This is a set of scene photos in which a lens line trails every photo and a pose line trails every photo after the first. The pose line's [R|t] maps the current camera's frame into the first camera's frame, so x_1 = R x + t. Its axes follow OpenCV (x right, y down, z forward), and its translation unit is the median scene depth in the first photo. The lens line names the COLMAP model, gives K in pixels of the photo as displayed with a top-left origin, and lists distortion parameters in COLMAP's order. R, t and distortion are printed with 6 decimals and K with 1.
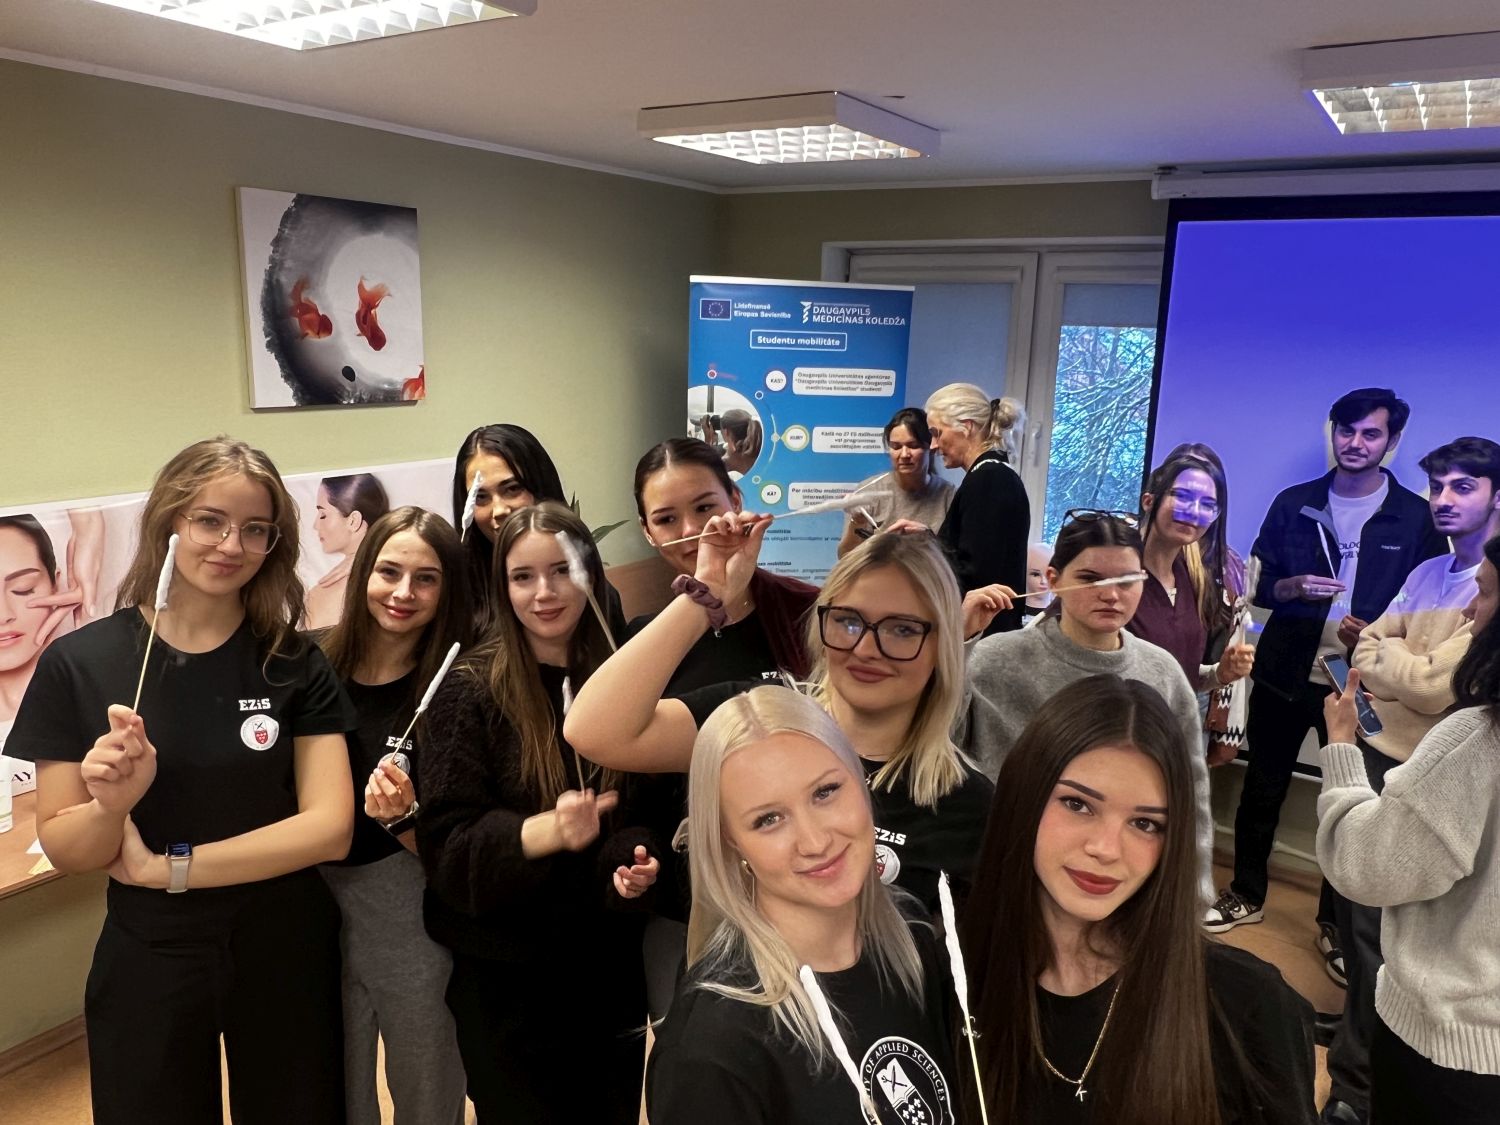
lens RADIAL K [[1132.7, 0, 750.0], [0, 1132.7, 562.5], [0, 0, 1]] dist [-0.016830, 0.008688]
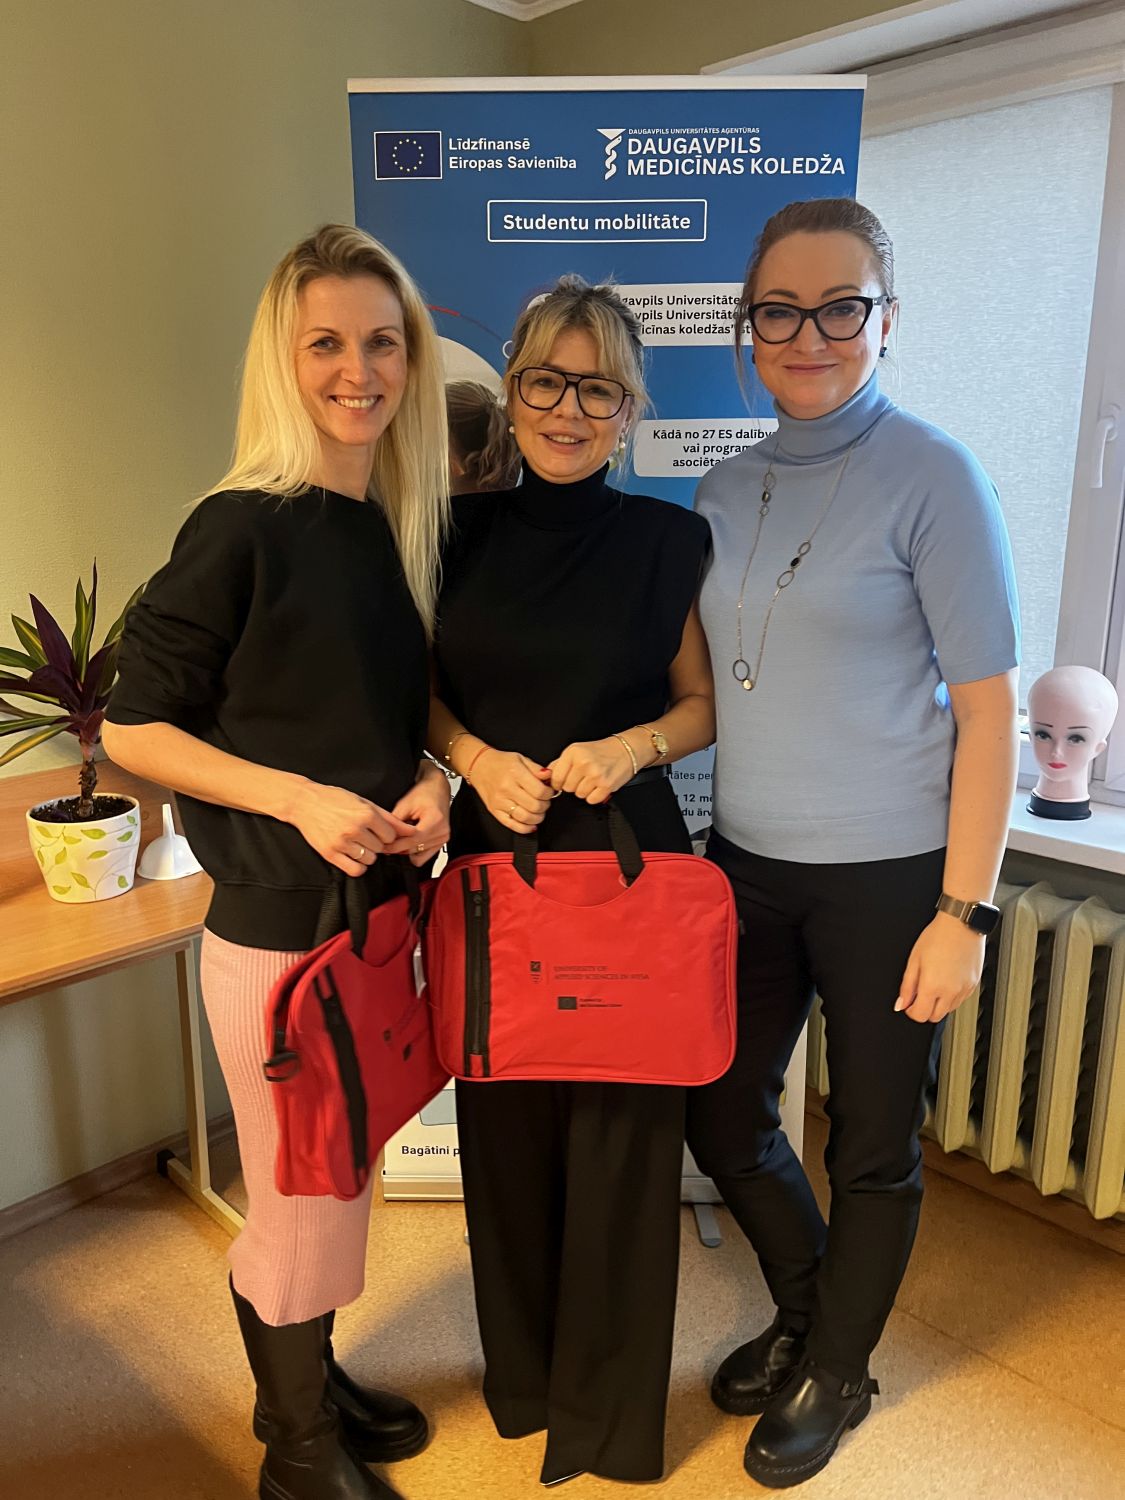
lens RADIAL K [[1129.7, 0, 541.7], [0, 1129.7, 753.5], [0, 0, 1]] dist [0.010243, 0.004383]
pose [[0.981798, 0.011277, -0.189591, 0.122861], [-0.005740, 0.999541, 0.029730, 0.002509], [0.189839, -0.028100, 0.981413, 0.614855]]
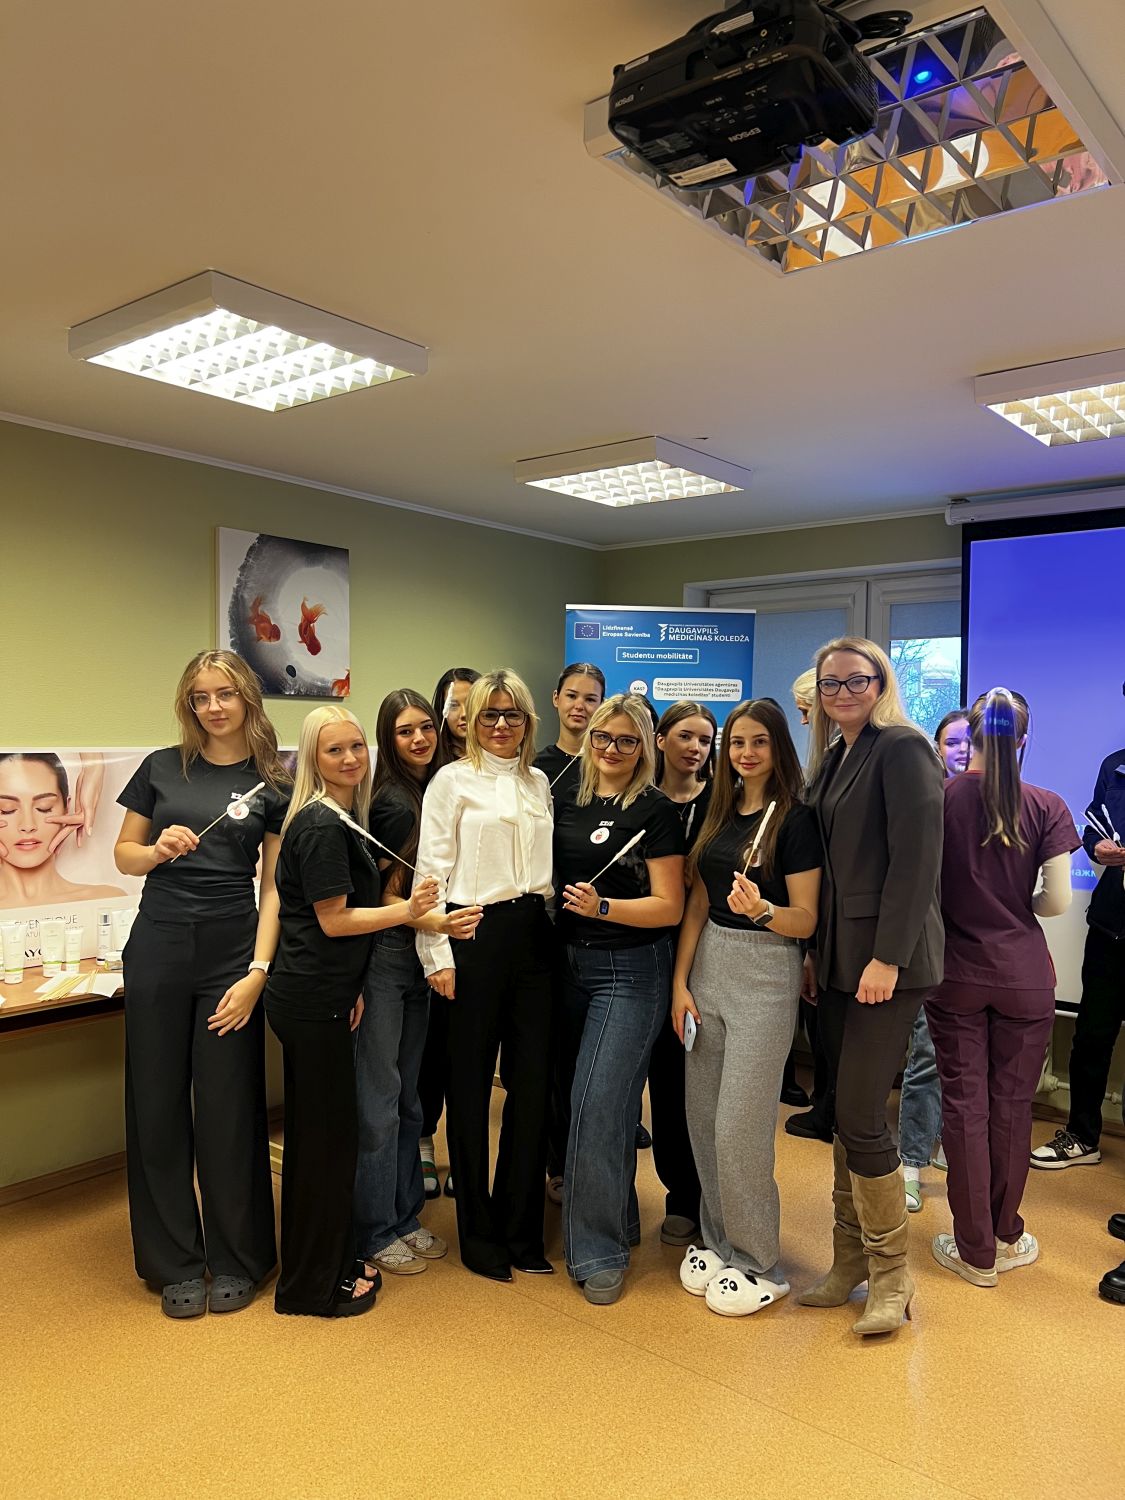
lens RADIAL K [[1129.7, 0, 541.7], [0, 1129.7, 753.5], [0, 0, 1]] dist [0.010243, 0.004383]
pose [[0.993139, -0.015082, -0.115967, 0.065564], [-0.007847, 0.980818, -0.194766, 0.155202], [0.116680, 0.194339, 0.973970, -0.173305]]
